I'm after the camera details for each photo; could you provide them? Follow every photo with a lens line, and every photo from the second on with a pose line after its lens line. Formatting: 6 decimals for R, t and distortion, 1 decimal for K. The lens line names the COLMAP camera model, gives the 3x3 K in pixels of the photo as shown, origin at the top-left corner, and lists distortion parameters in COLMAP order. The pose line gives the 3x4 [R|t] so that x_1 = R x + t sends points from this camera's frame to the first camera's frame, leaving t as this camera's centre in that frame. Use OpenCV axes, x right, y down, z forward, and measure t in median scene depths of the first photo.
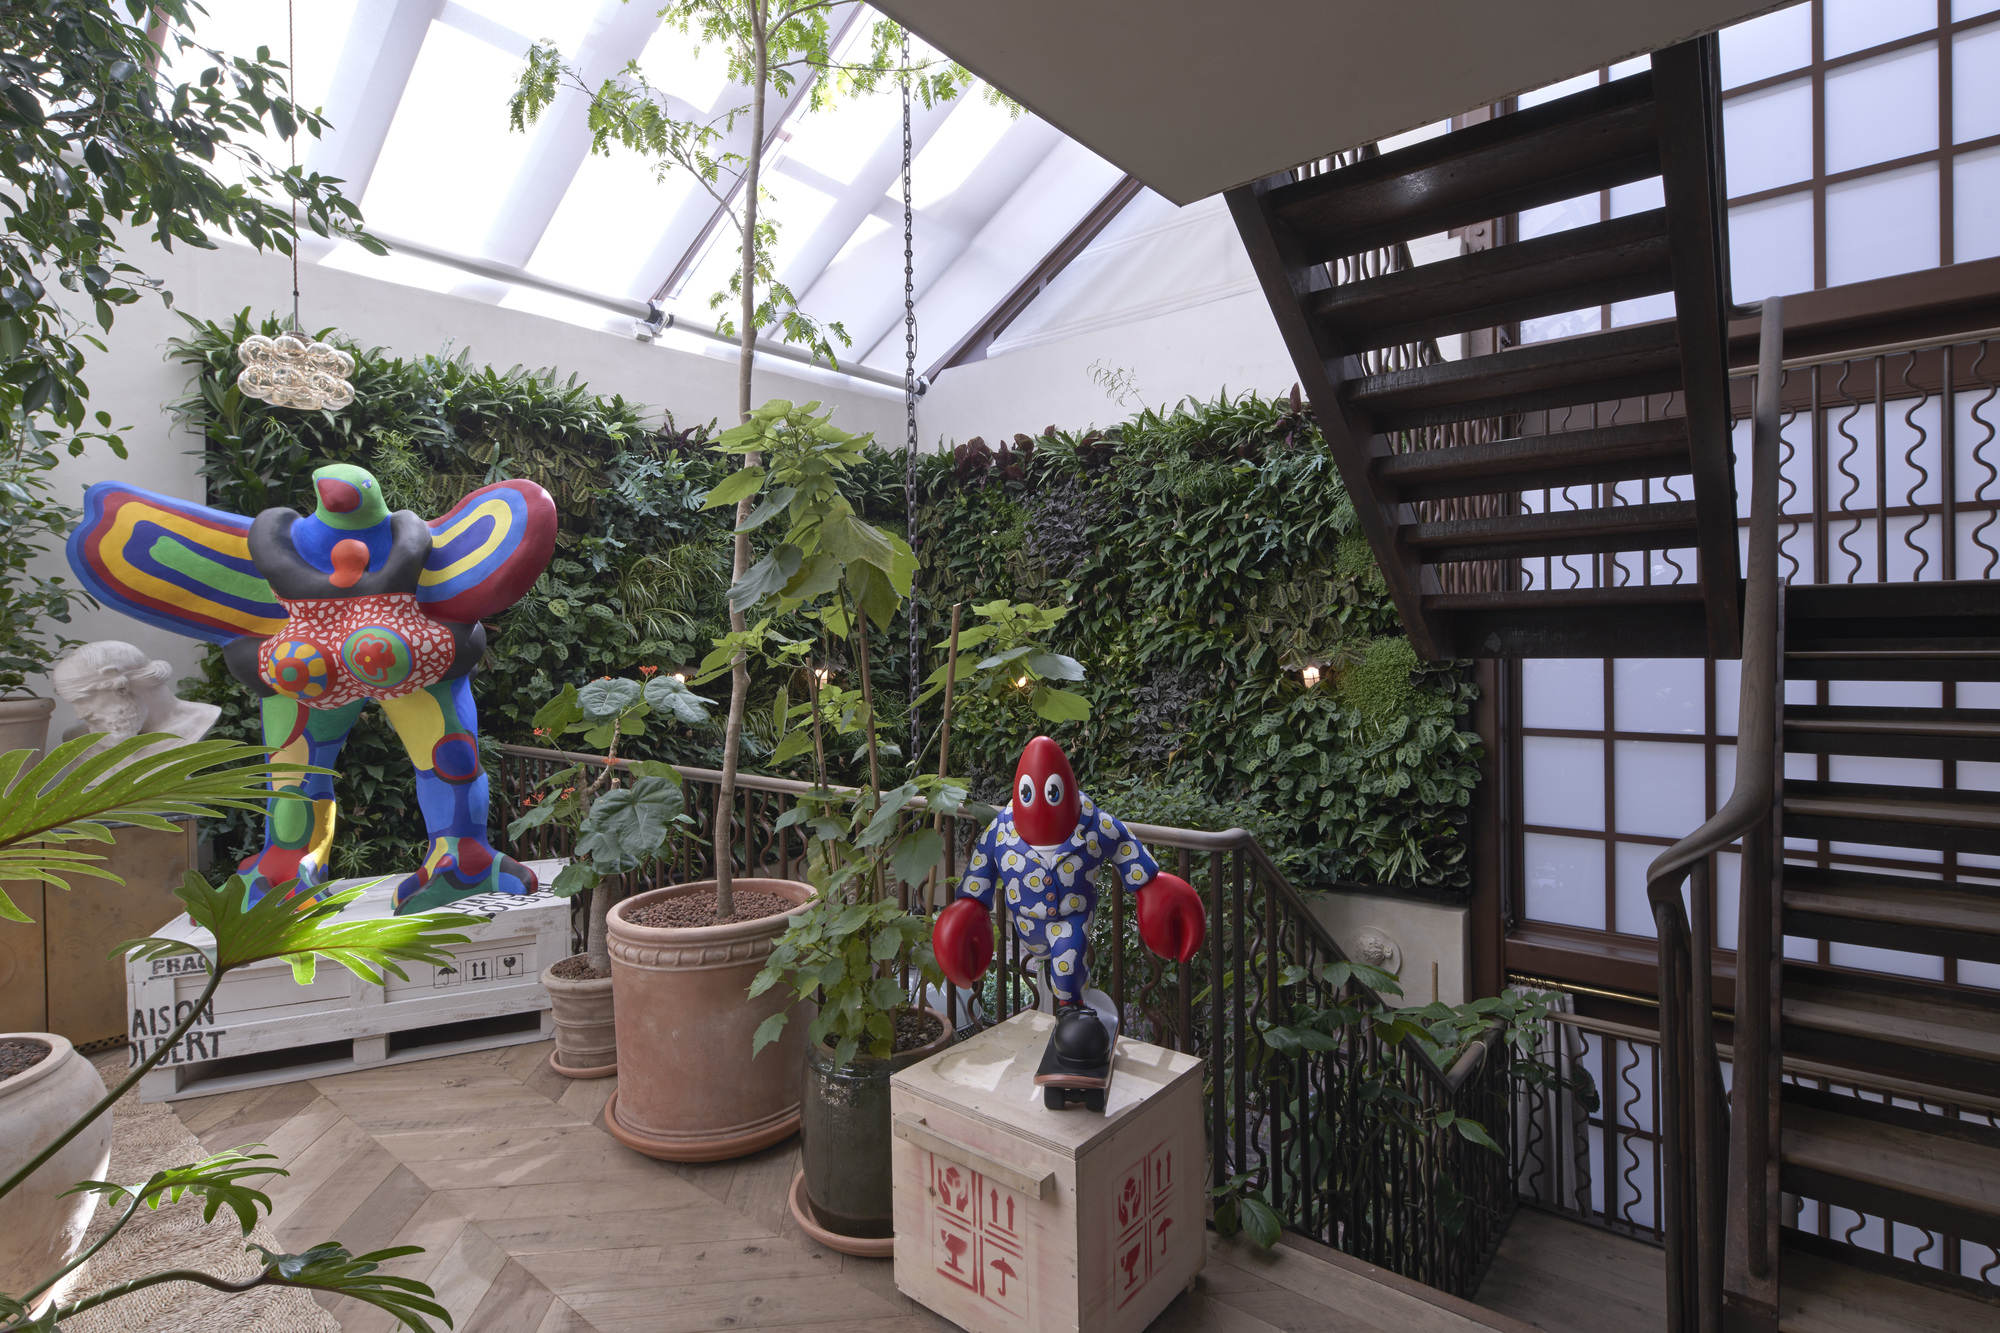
lens RADIAL K [[978.9, 0, 993.8], [0, 978.9, 653.1], [0, 0, 1]] dist [-0.000212, -0.000424]
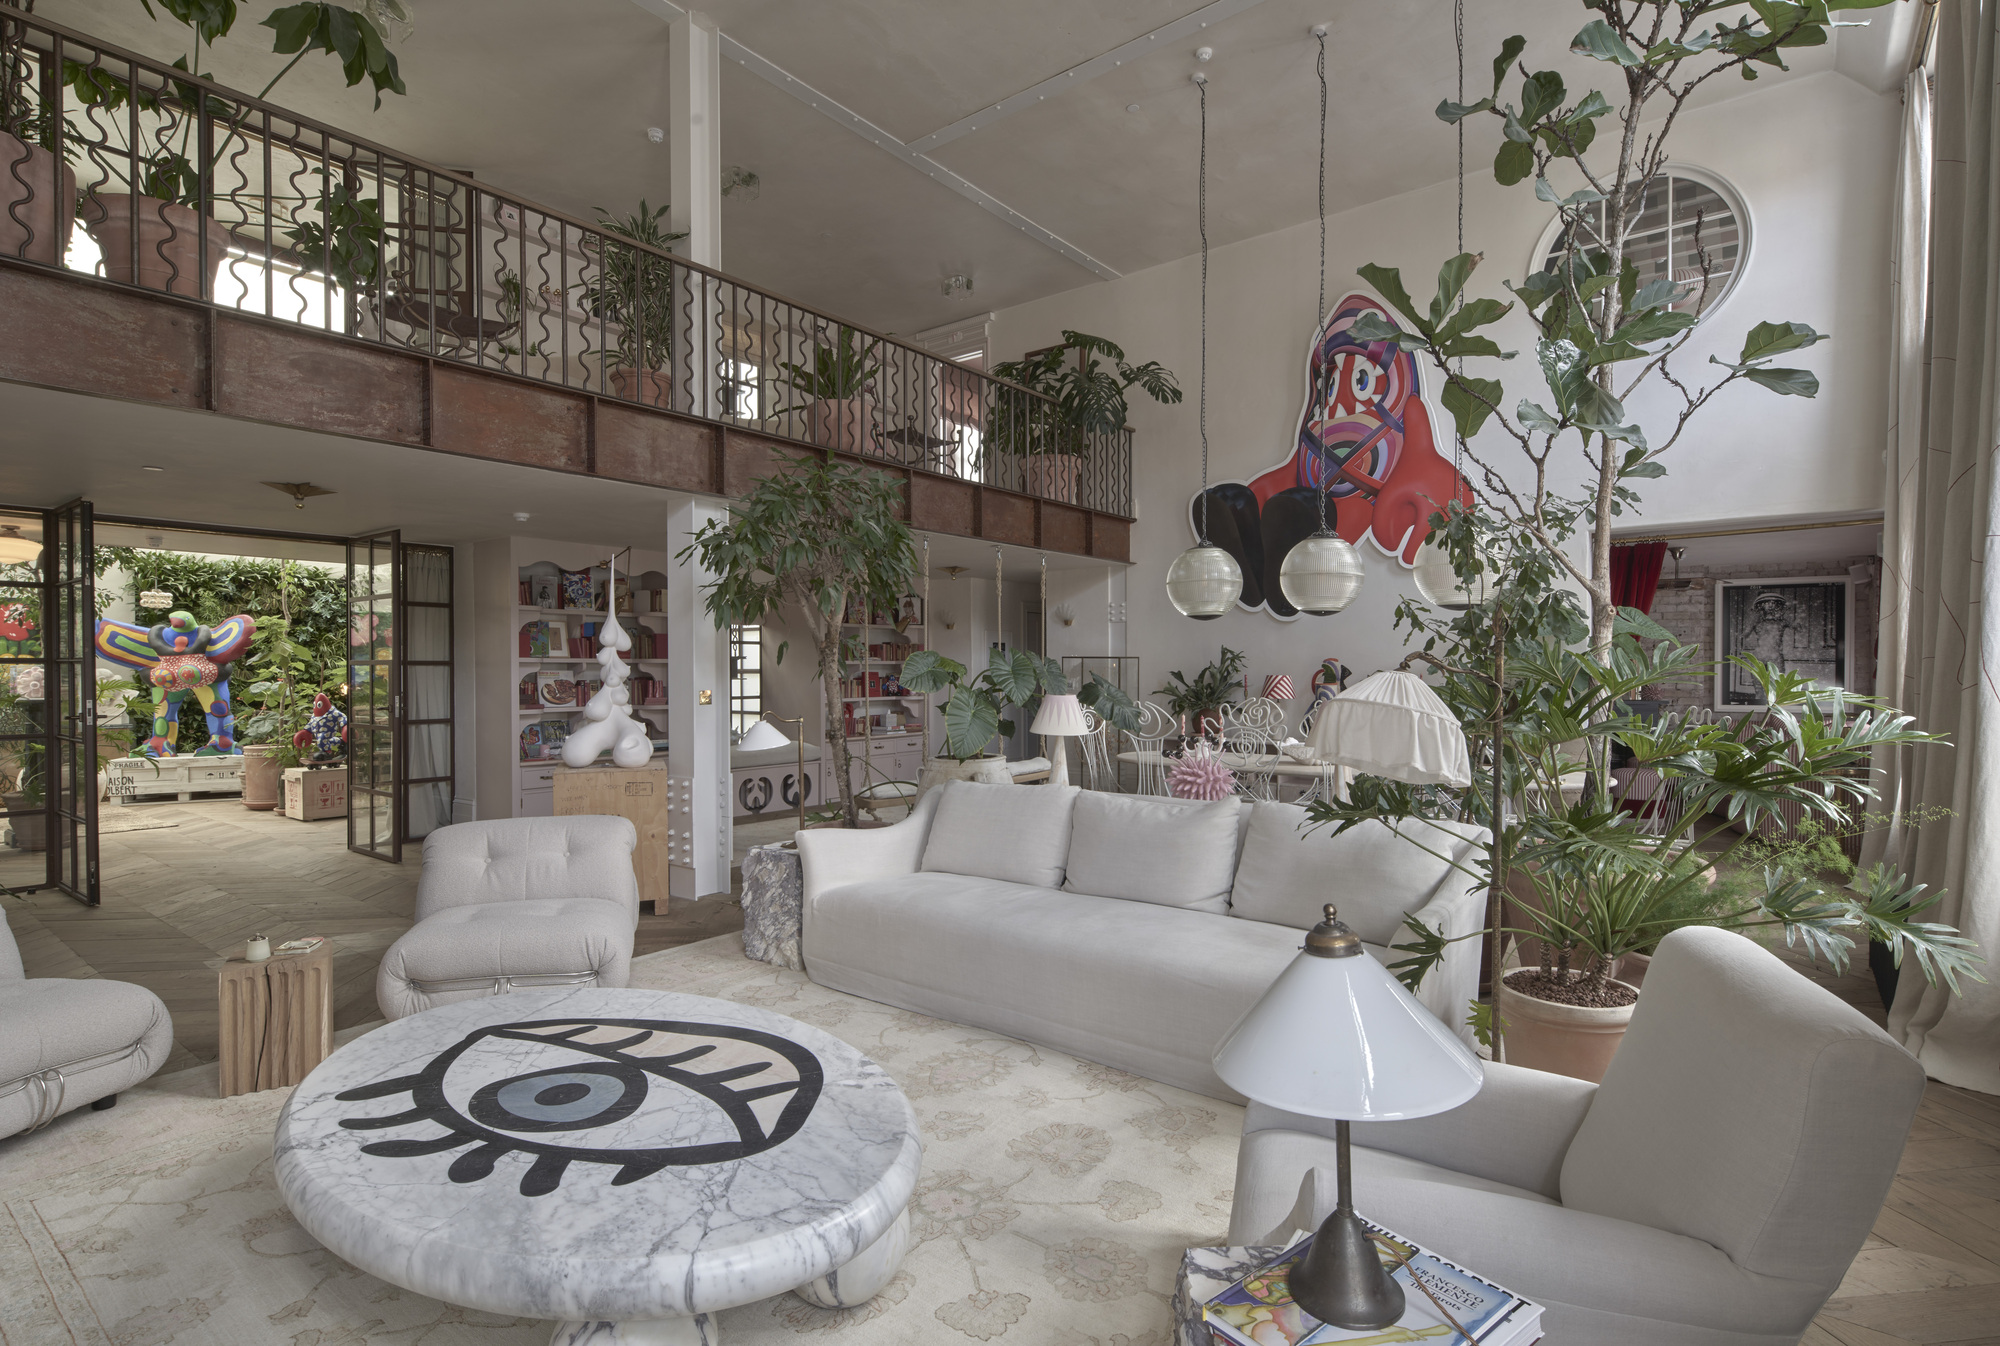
lens RADIAL K [[981.6, 0, 1003.8], [0, 981.6, 679.1], [0, 0, 1]] dist [-0.000114, -0.001232]
pose [[0.999343, 0.009944, 0.034851, 1.819452], [-0.009862, 0.999948, -0.002537, 0.000610], [-0.034875, 0.002192, 0.999389, -2.171779]]
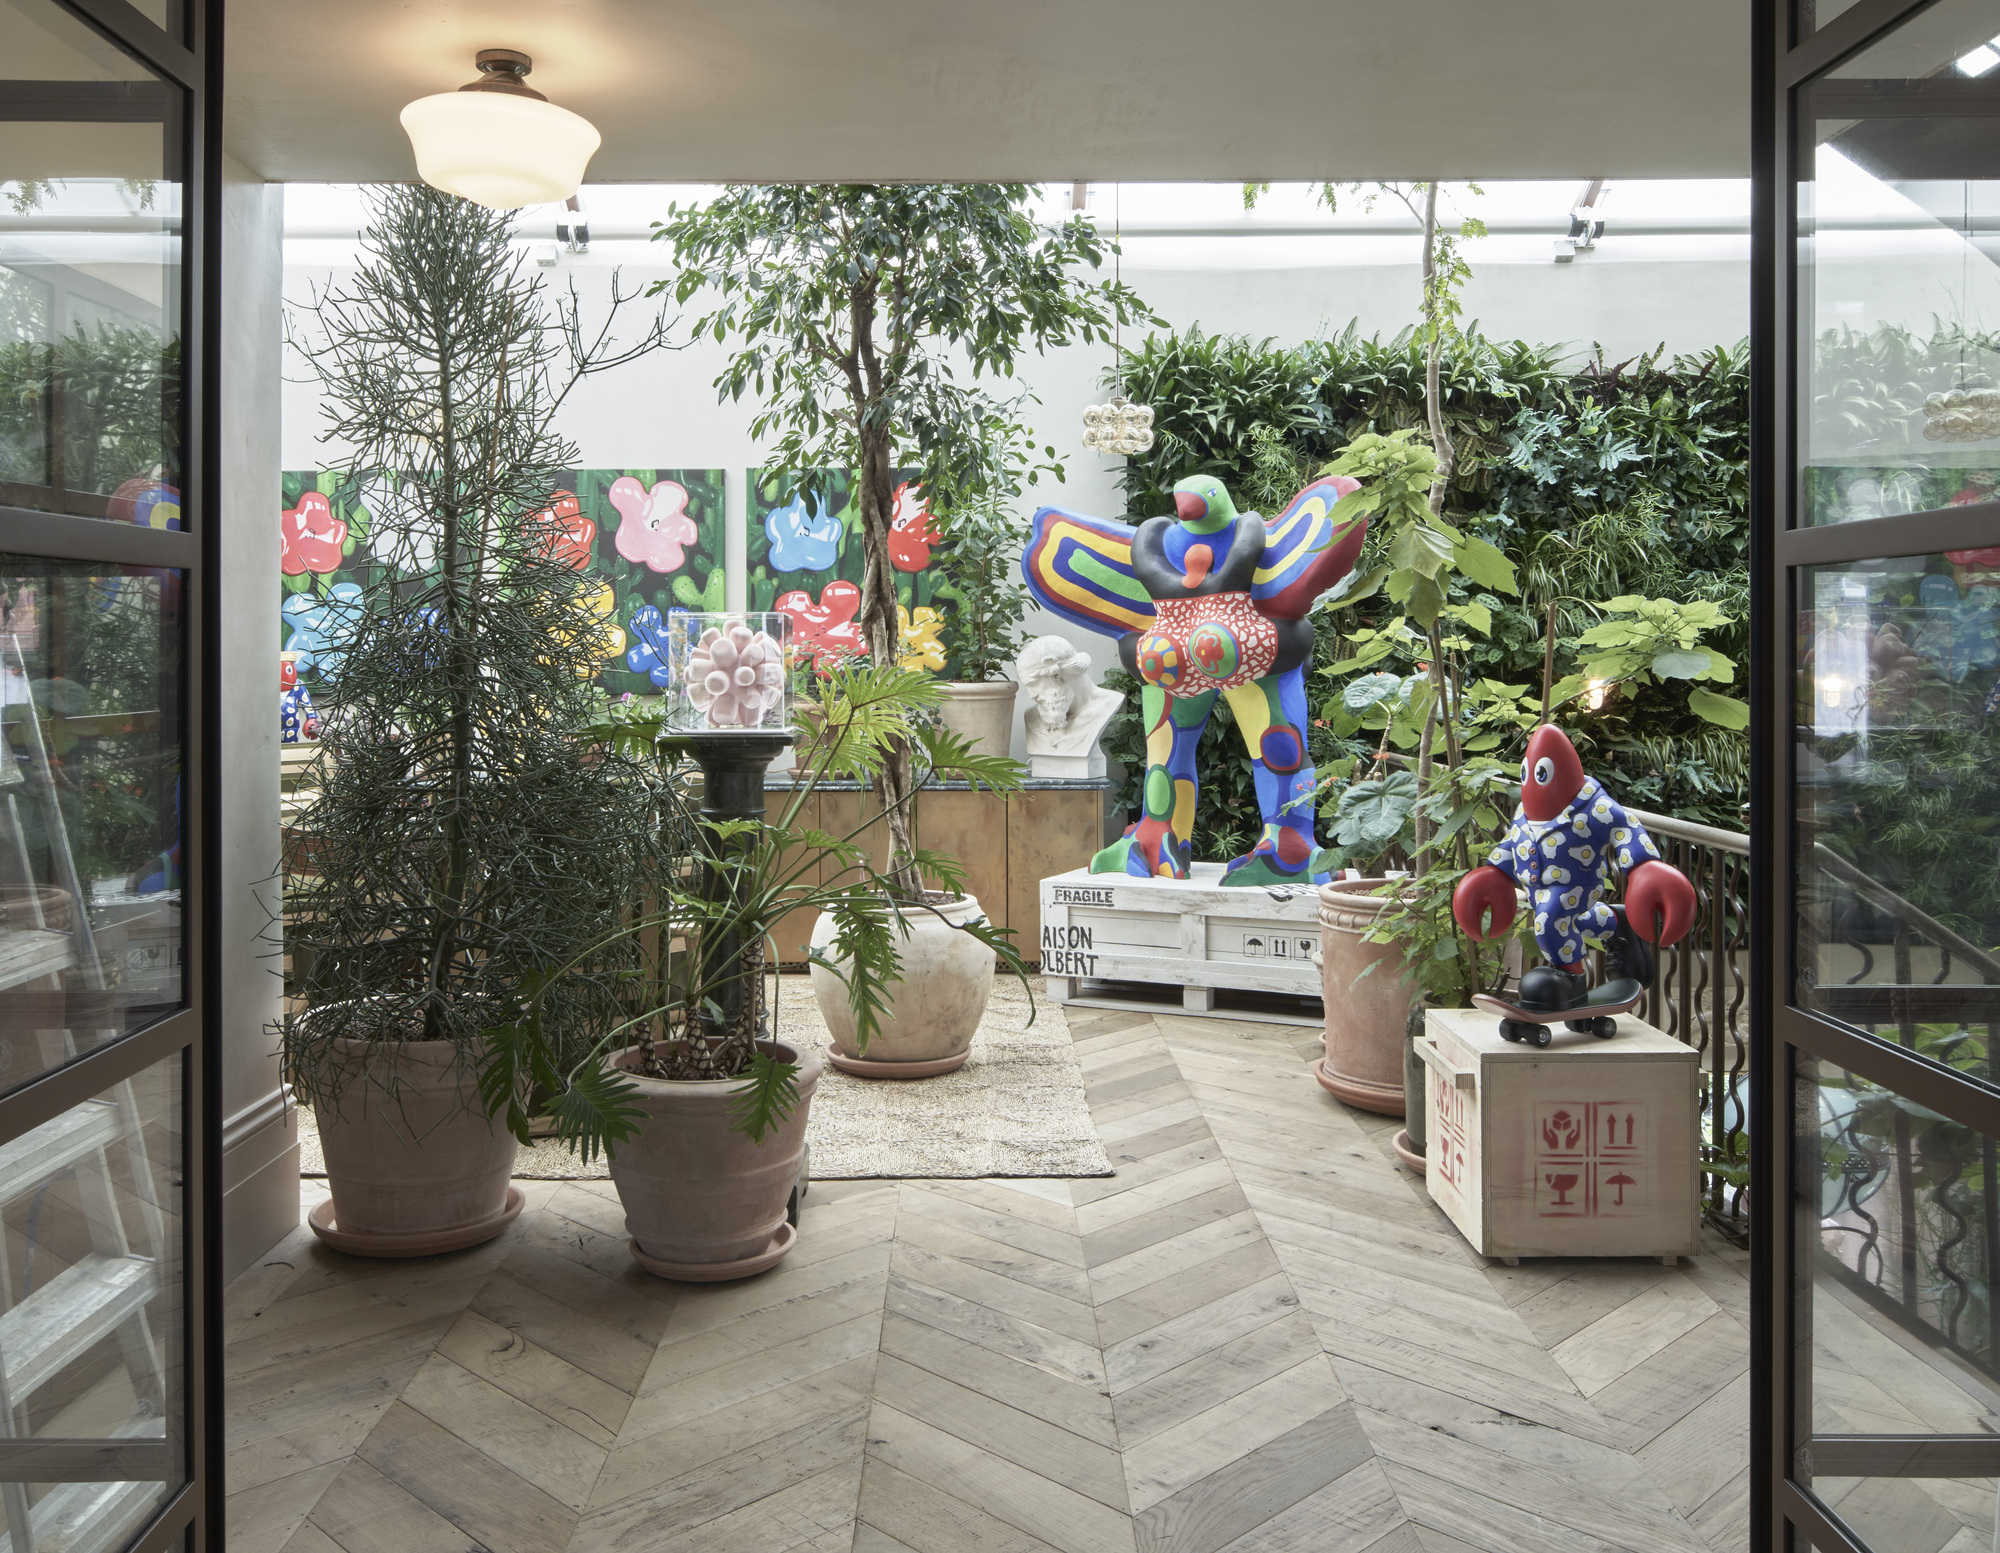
lens RADIAL K [[1734.2, 0, 961.8], [0, 1734.2, 662.8], [0, 0, 1]] dist [0.004499, 0.001078]
pose [[0.636740, 0.014232, -0.770947, 0.682004], [-0.012220, 0.999890, 0.008366, 0.004561], [0.770982, 0.004094, 0.636844, -0.451541]]
